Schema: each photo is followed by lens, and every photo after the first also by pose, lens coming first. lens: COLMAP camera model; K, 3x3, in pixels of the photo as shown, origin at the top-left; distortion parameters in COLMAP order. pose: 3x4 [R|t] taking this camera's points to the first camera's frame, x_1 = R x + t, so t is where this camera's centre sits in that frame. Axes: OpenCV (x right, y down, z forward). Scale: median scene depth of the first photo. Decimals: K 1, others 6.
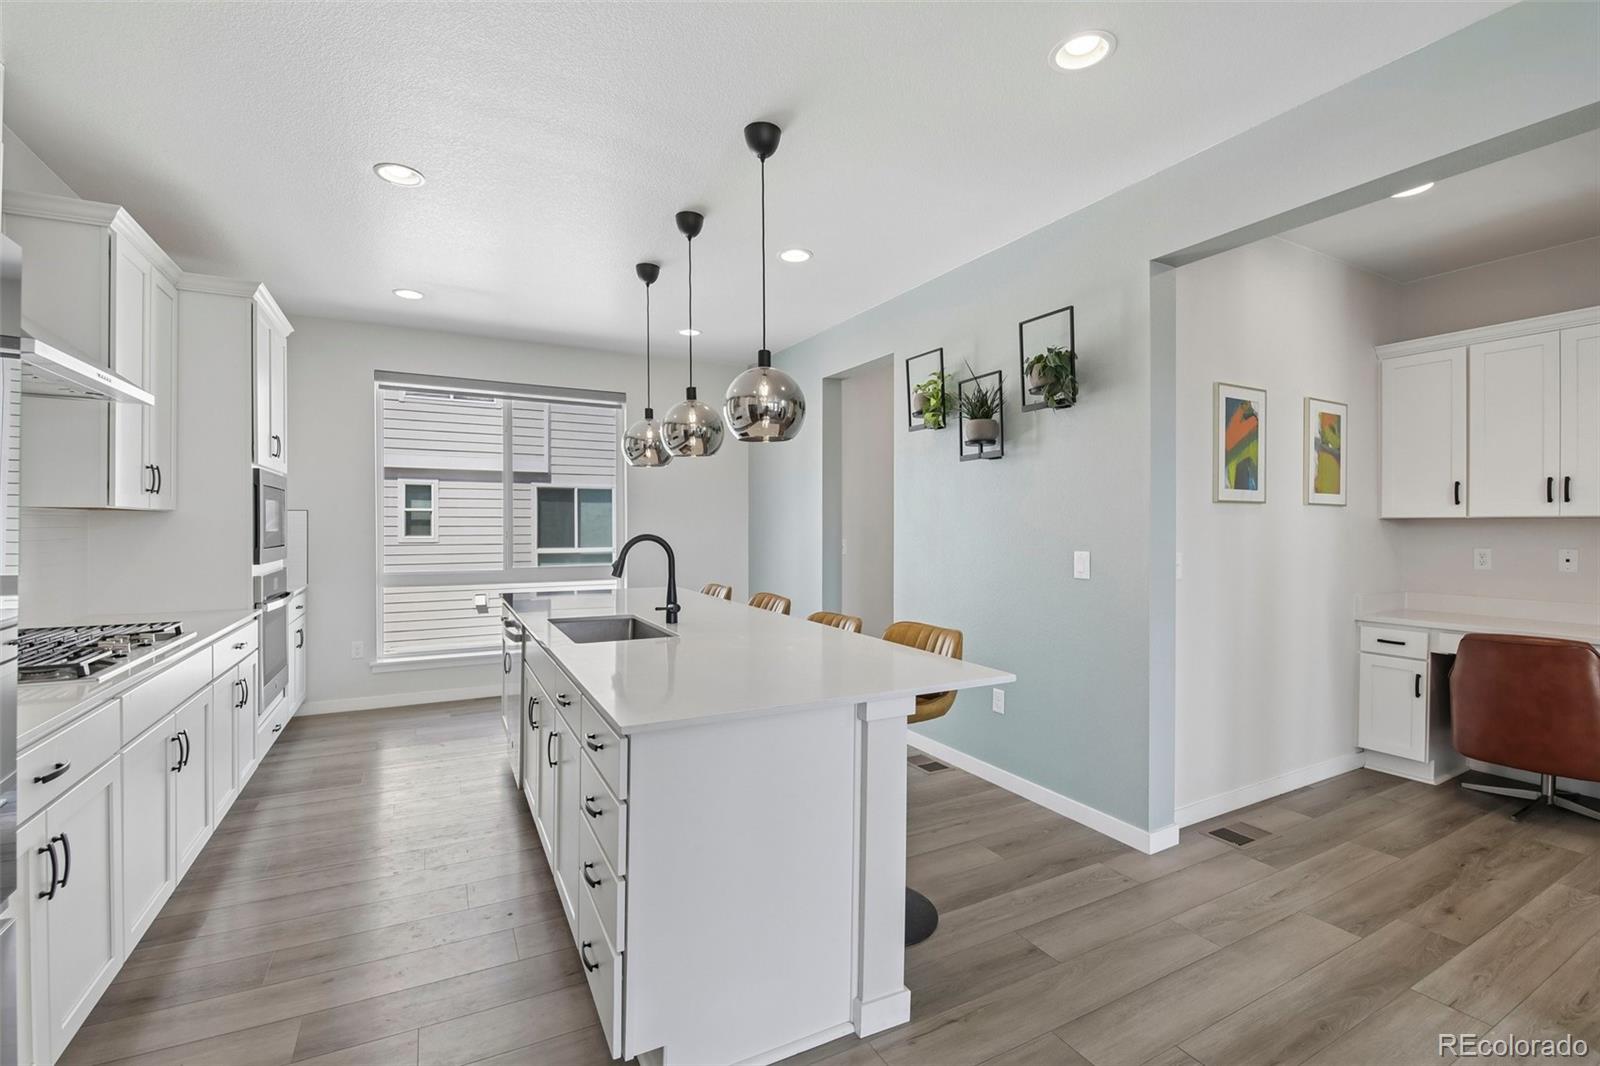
lens RADIAL K [[691.7, 0, 796.1], [0, 691.7, 526.9], [0, 0, 1]] dist [-0.005651, -0.008337]
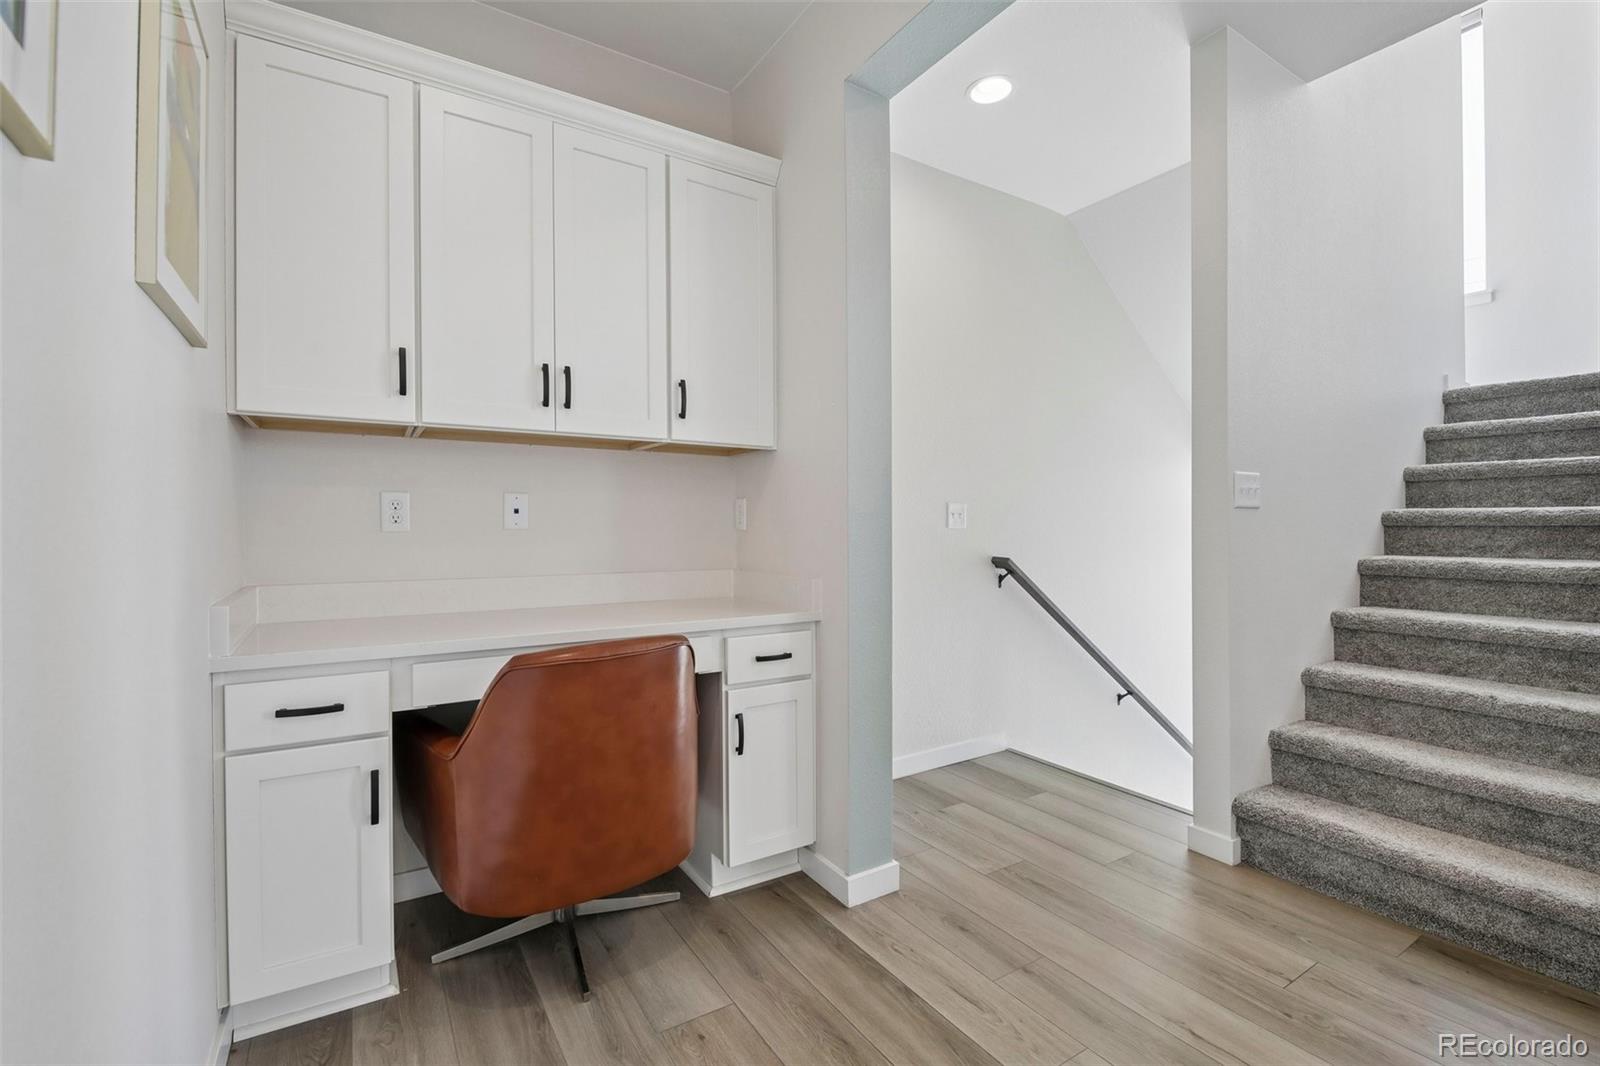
lens RADIAL K [[691.7, 0, 776.9], [0, 691.7, 535.5], [0, 0, 1]] dist [-0.005651, -0.008337]
pose [[-0.070645, -0.017328, 0.997351, 0.470045], [0.001208, 0.999847, 0.017457, 0.061047], [-0.997501, 0.002438, -0.070614, 0.792657]]
